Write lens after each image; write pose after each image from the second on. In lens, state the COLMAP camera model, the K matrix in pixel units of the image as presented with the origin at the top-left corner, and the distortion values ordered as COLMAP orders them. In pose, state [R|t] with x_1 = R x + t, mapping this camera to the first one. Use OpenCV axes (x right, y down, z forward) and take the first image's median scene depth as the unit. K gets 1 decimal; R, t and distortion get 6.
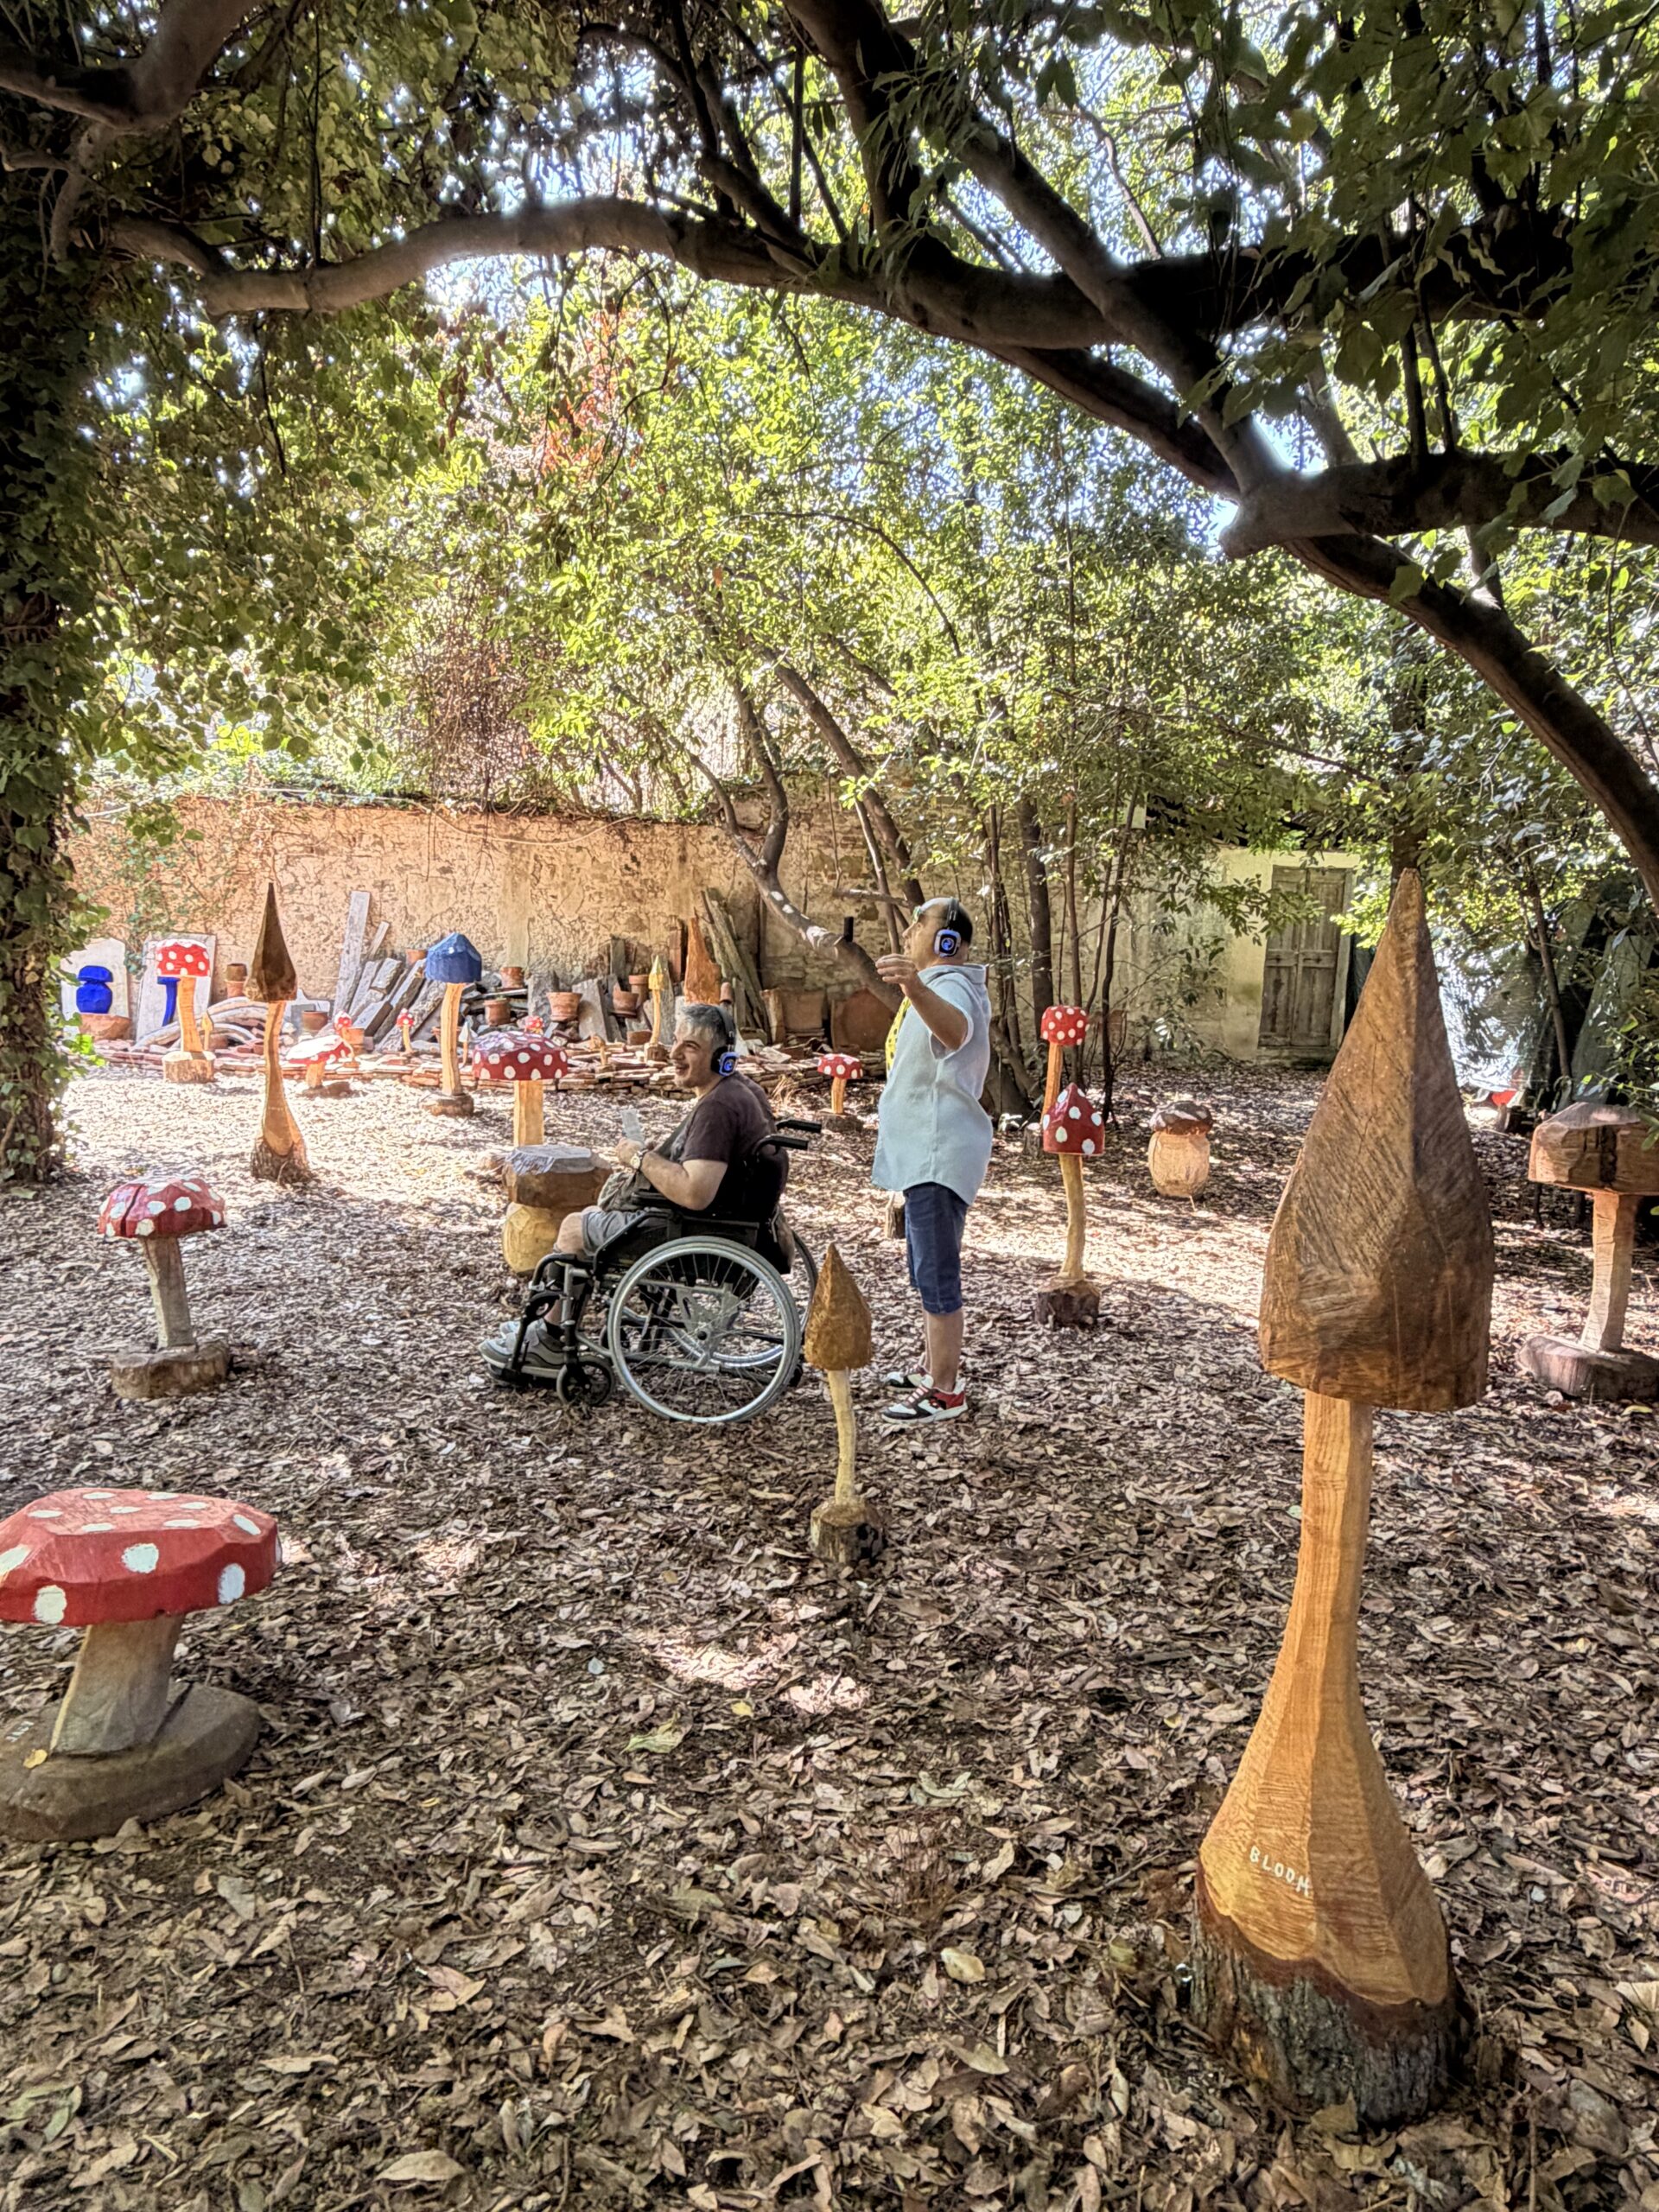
lens RADIAL K [[1347.6, 0, 824.9], [0, 1347.6, 1135.6], [0, 0, 1]] dist [0.046574, -0.000180]
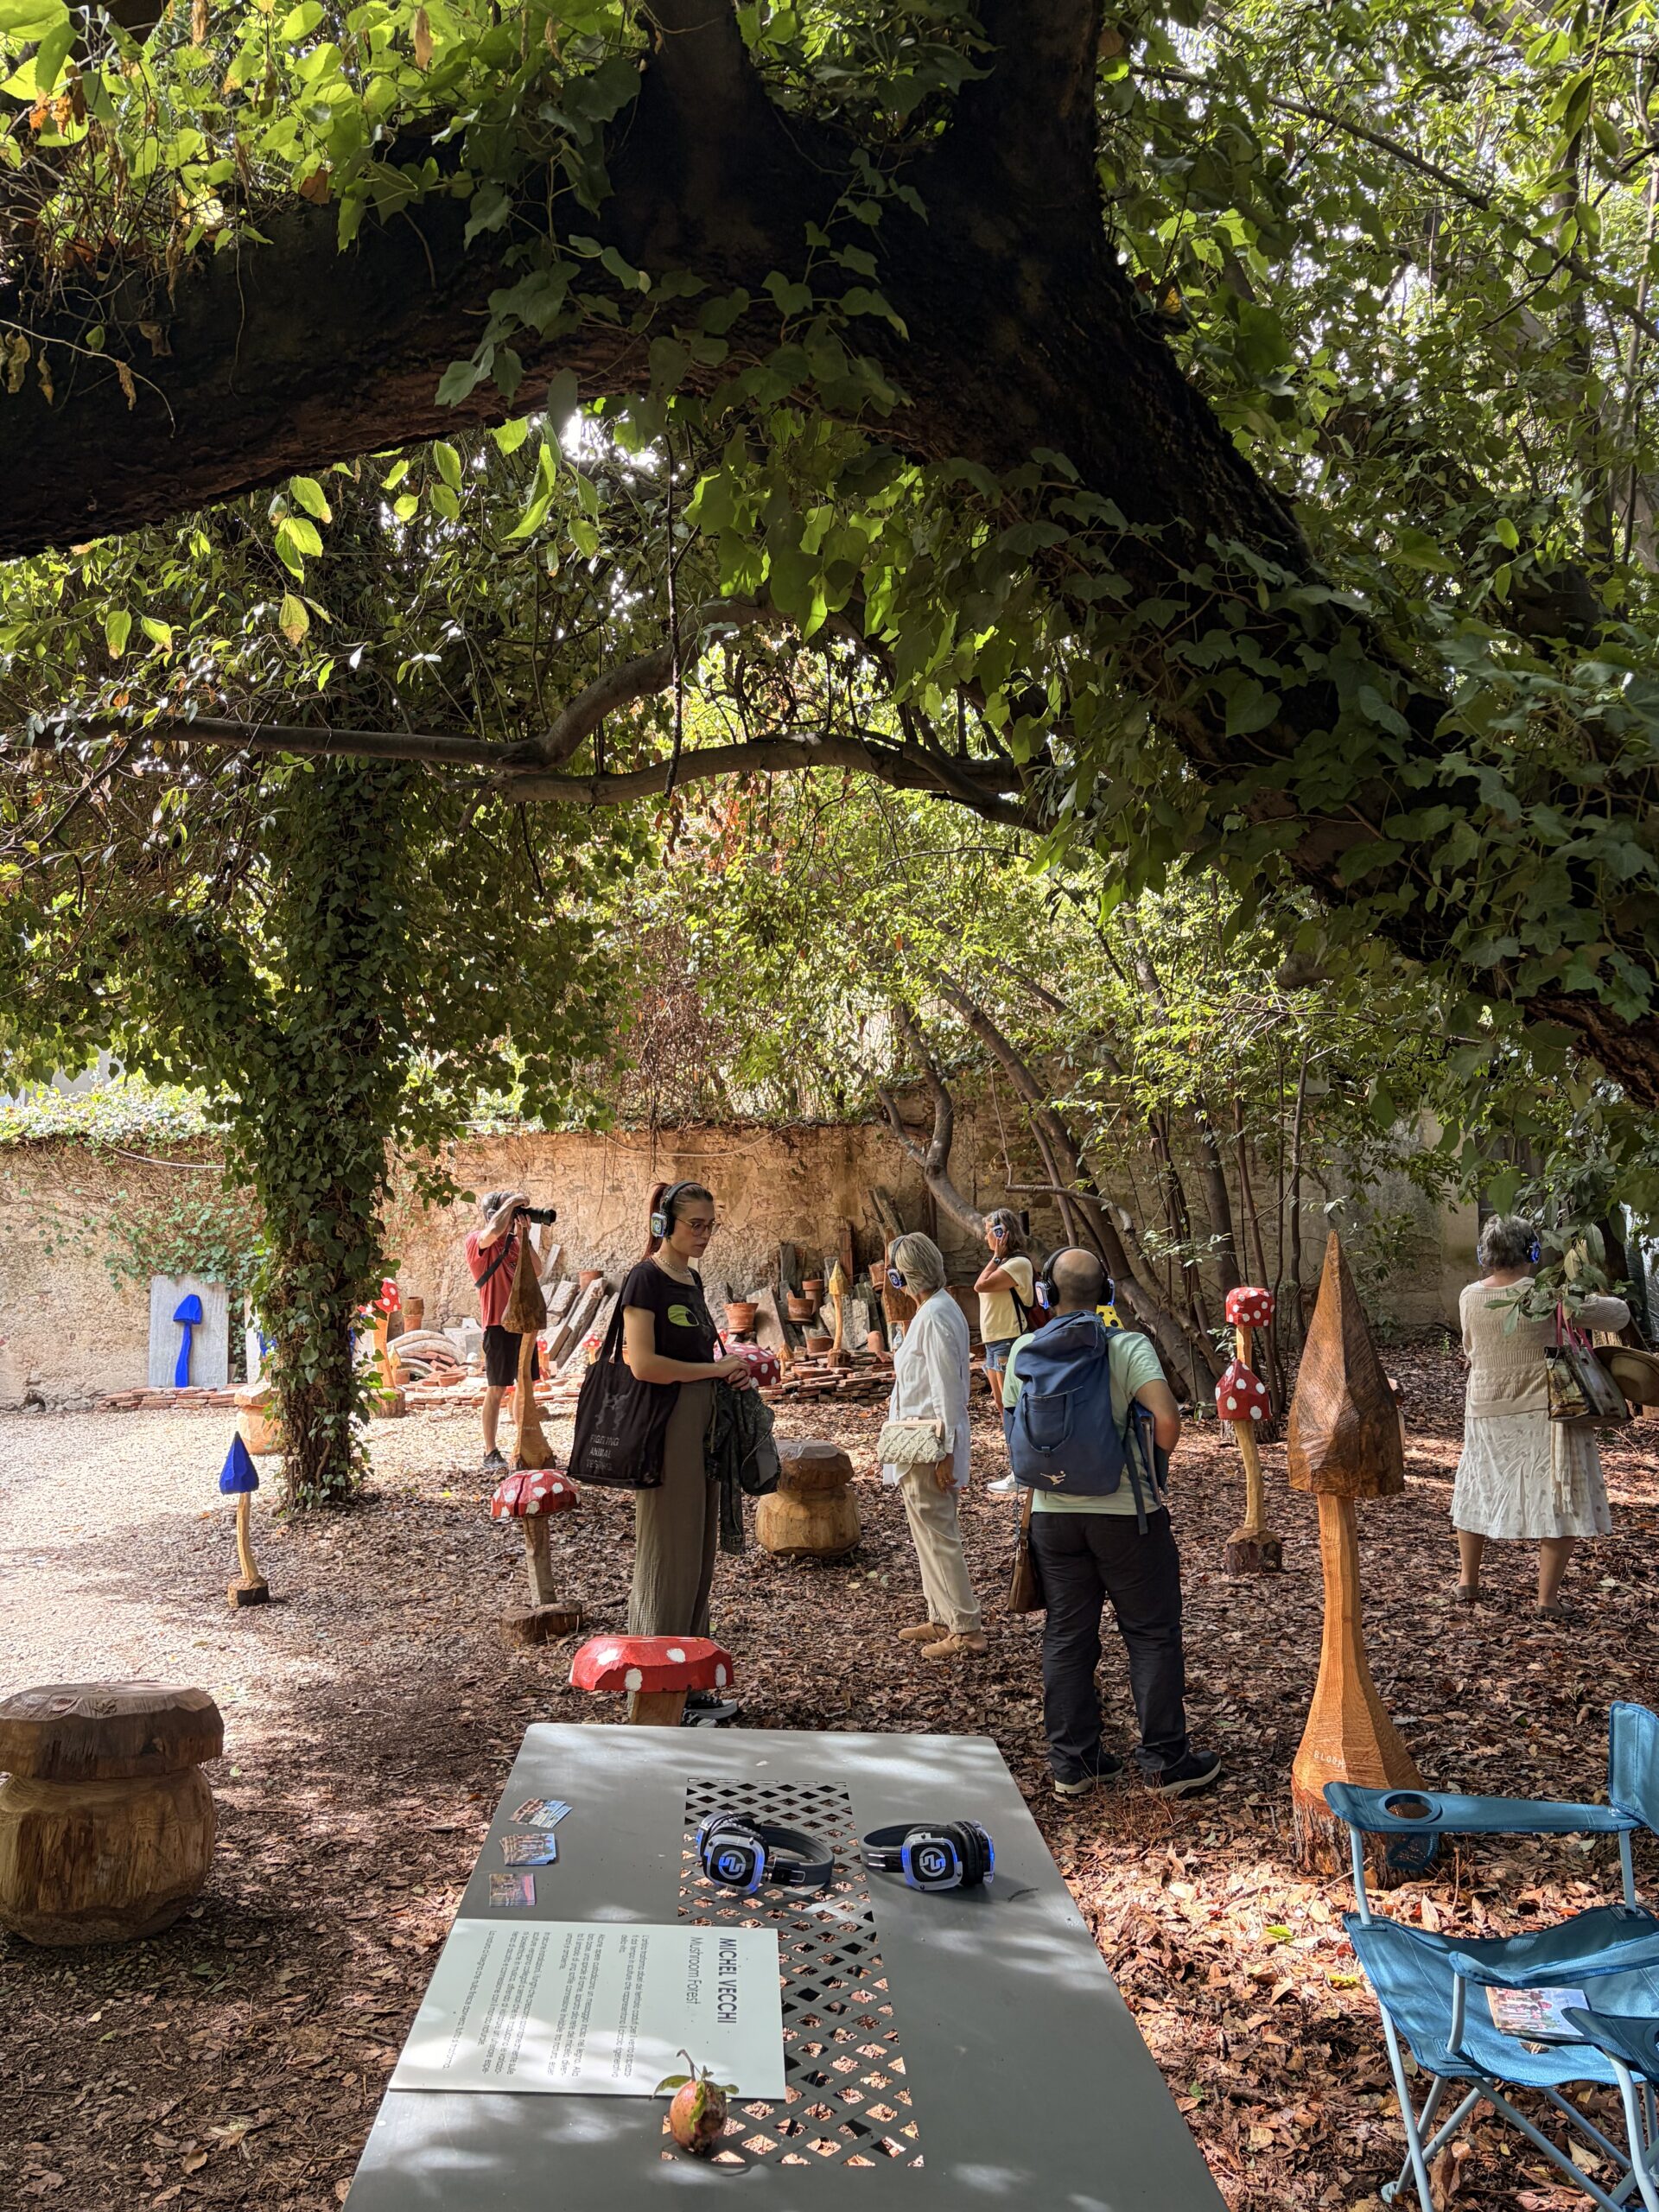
lens RADIAL K [[1683.4, 0, 829.5], [0, 1683.4, 1106.0], [0, 0, 1]] dist [0.084046, -0.067741]
pose [[0.993778, -0.072331, -0.084696, -0.014201], [0.053096, 0.976126, -0.210615, 0.018014], [0.097908, 0.204808, 0.973893, -0.248135]]
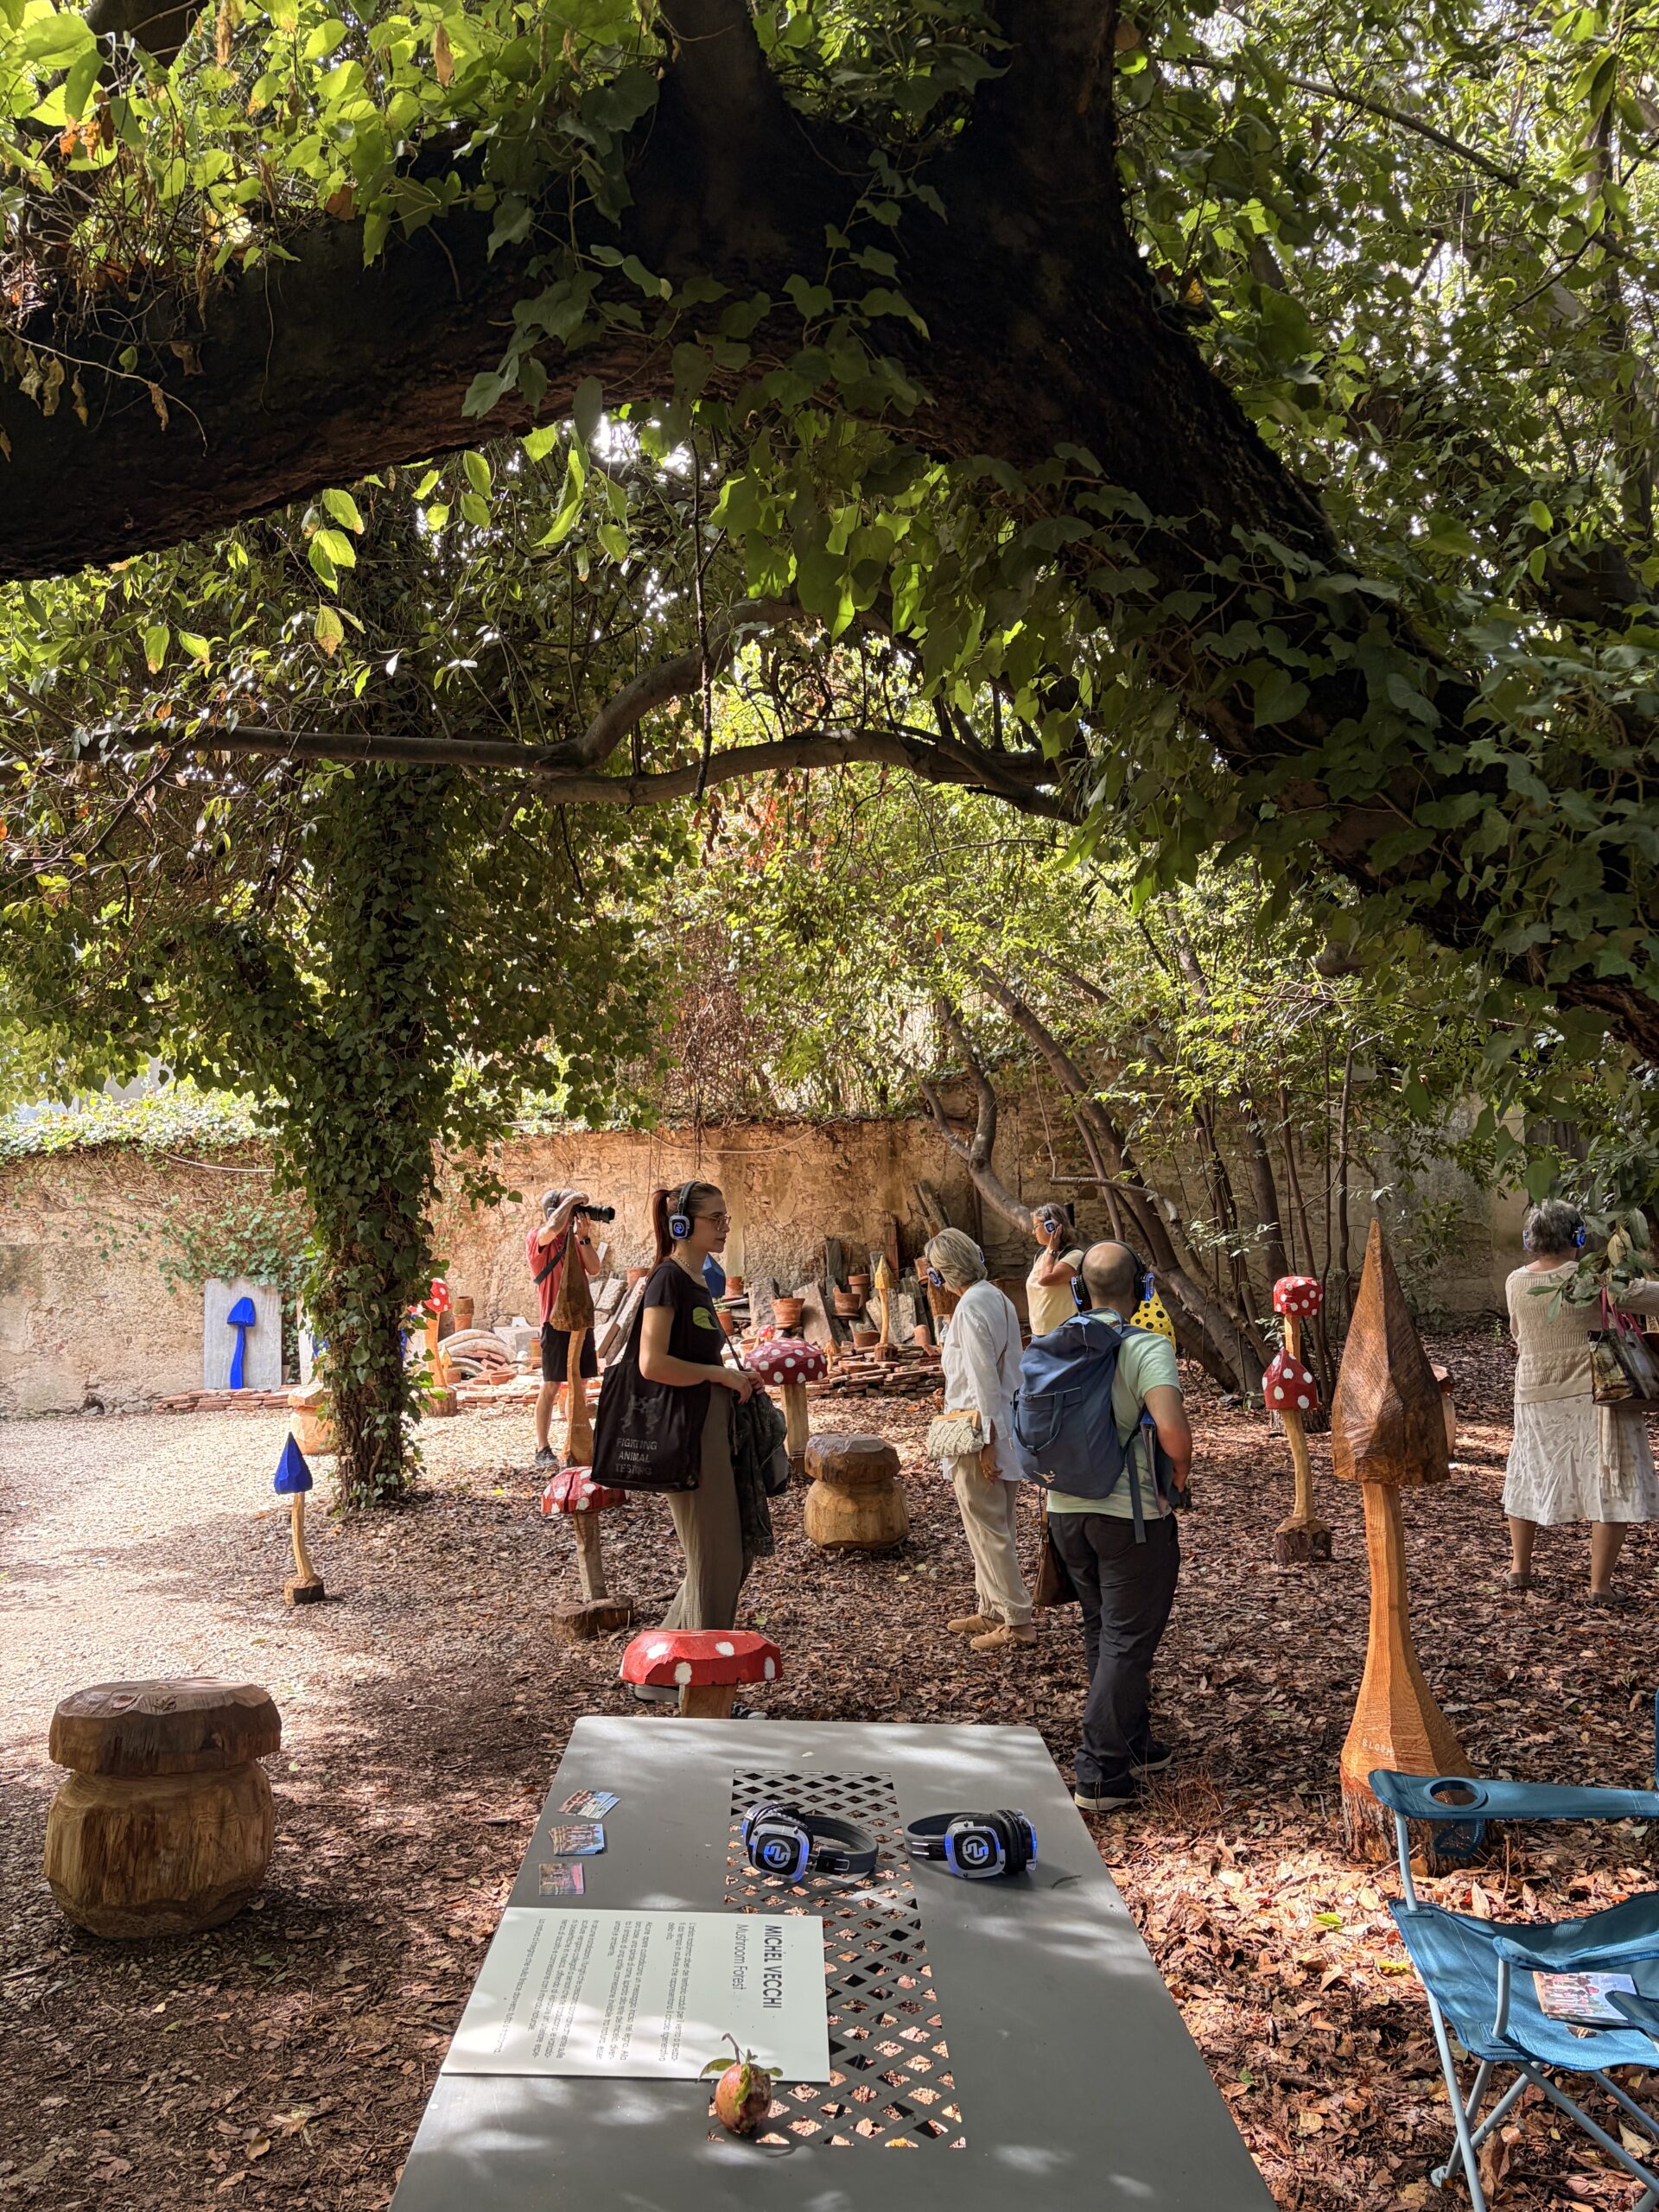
lens RADIAL K [[1683.4, 0, 837.7], [0, 1683.4, 1110.4], [0, 0, 1]] dist [0.085627, -0.069648]
pose [[0.990422, -0.087148, -0.107096, -0.012312], [0.063614, 0.976428, -0.206257, 0.018159], [0.122546, 0.197468, 0.972619, -0.249930]]
